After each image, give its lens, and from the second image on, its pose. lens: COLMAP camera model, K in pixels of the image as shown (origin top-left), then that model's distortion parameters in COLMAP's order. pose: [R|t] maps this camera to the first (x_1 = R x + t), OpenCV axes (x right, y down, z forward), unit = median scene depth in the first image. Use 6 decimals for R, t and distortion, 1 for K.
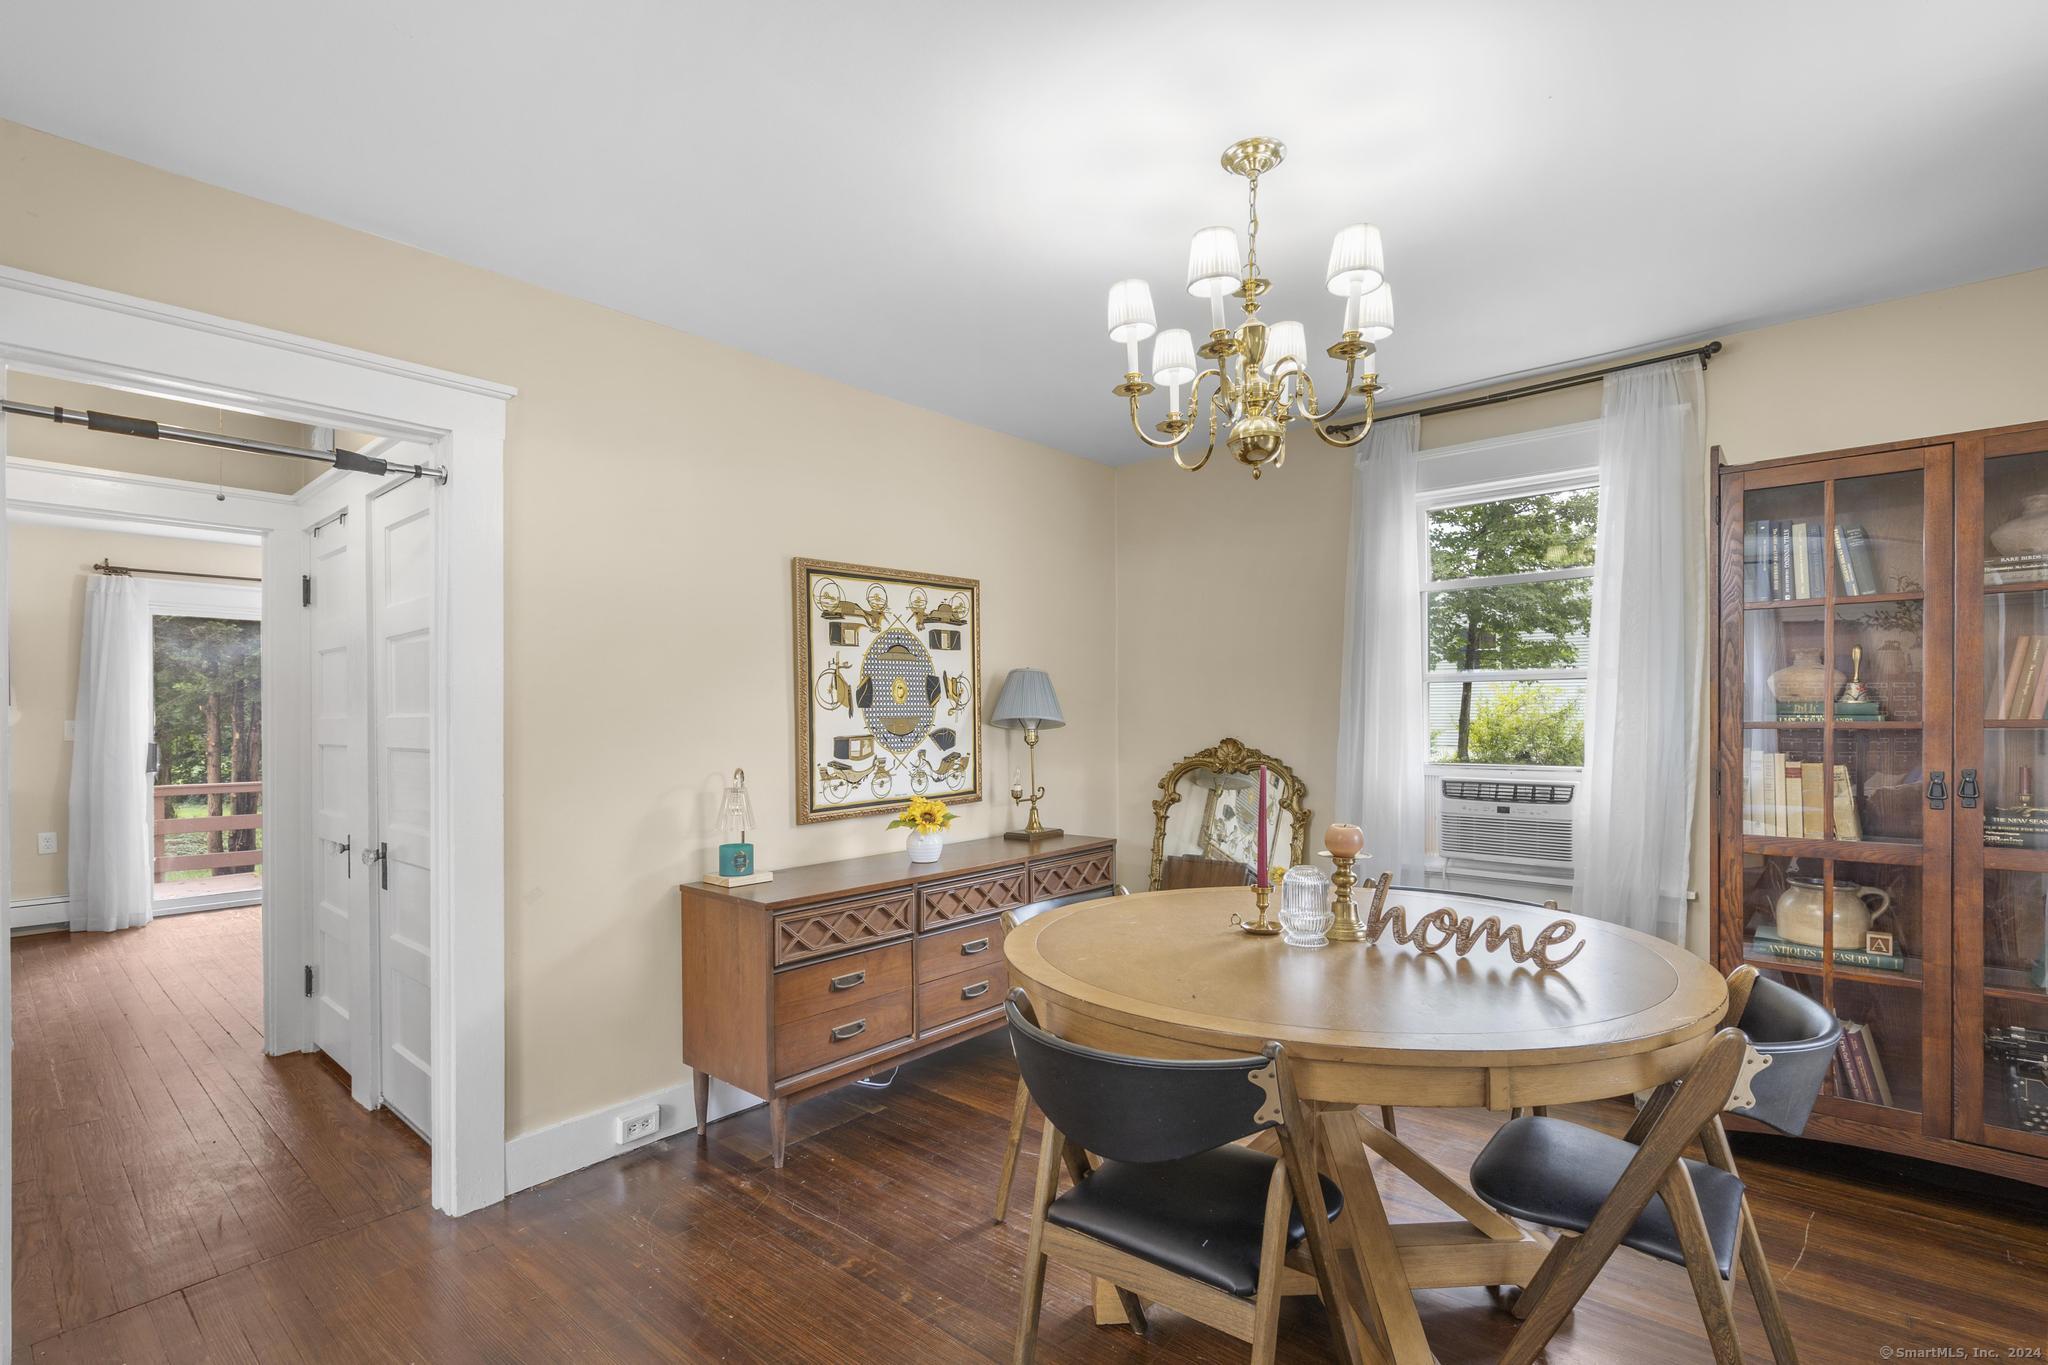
lens RADIAL K [[935.9, 0, 1013.8], [0, 935.9, 714.6], [0, 0, 1]] dist [-0.006694, 0.003975]
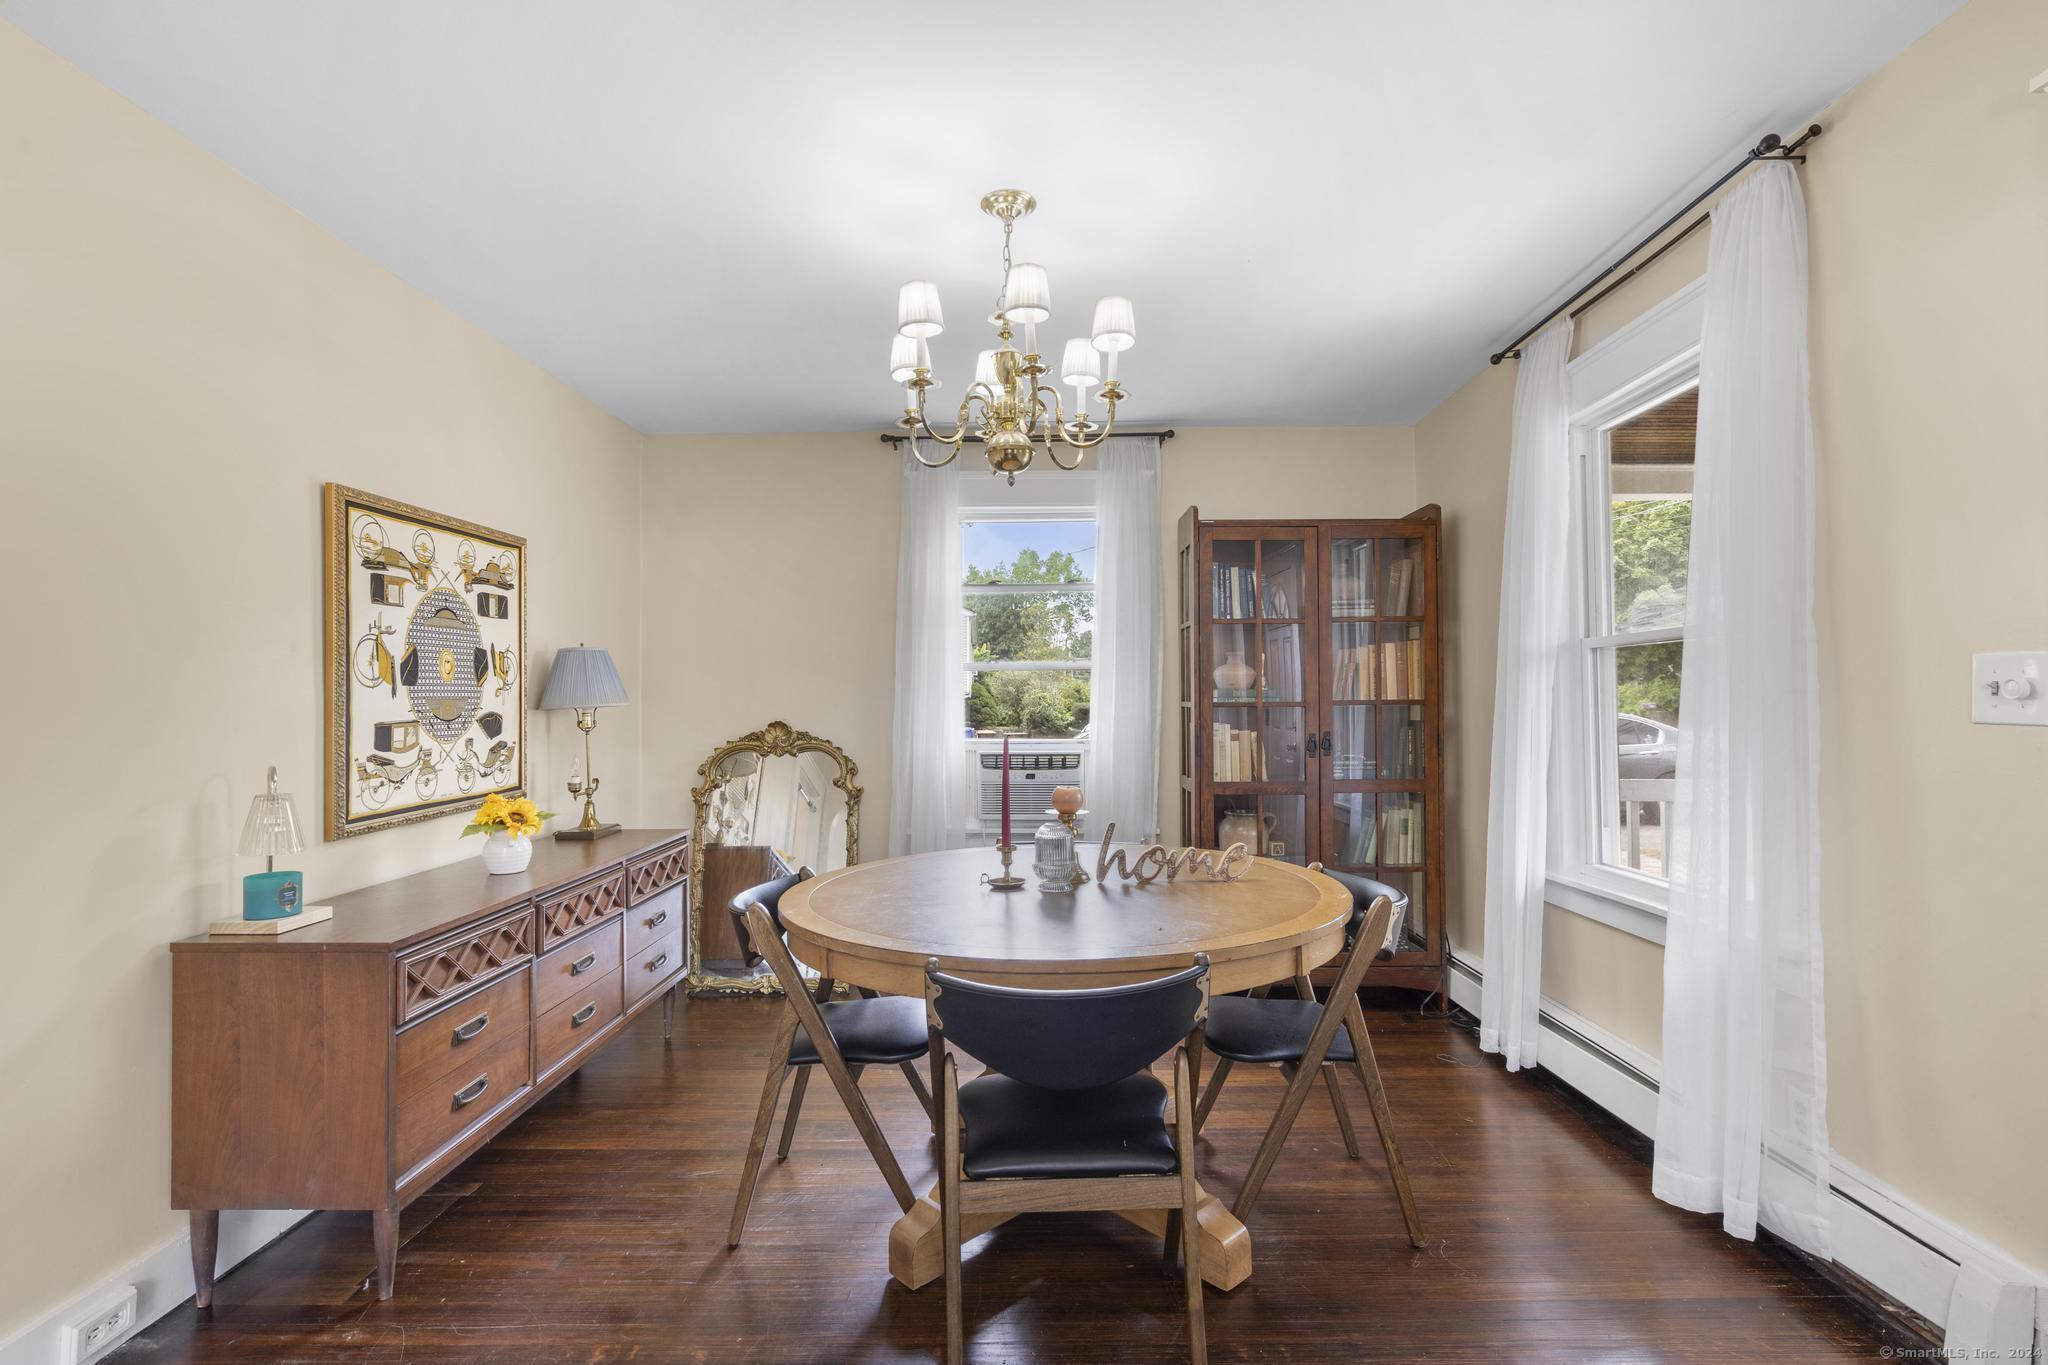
lens RADIAL K [[935.9, 0, 1006.2], [0, 935.9, 681.2], [0, 0, 1]] dist [-0.006694, 0.003975]
pose [[0.770221, 0.016033, 0.637576, -0.282614], [-0.001067, 0.999715, -0.023850, 0.007407], [-0.637777, 0.017690, 0.770018, 0.080079]]
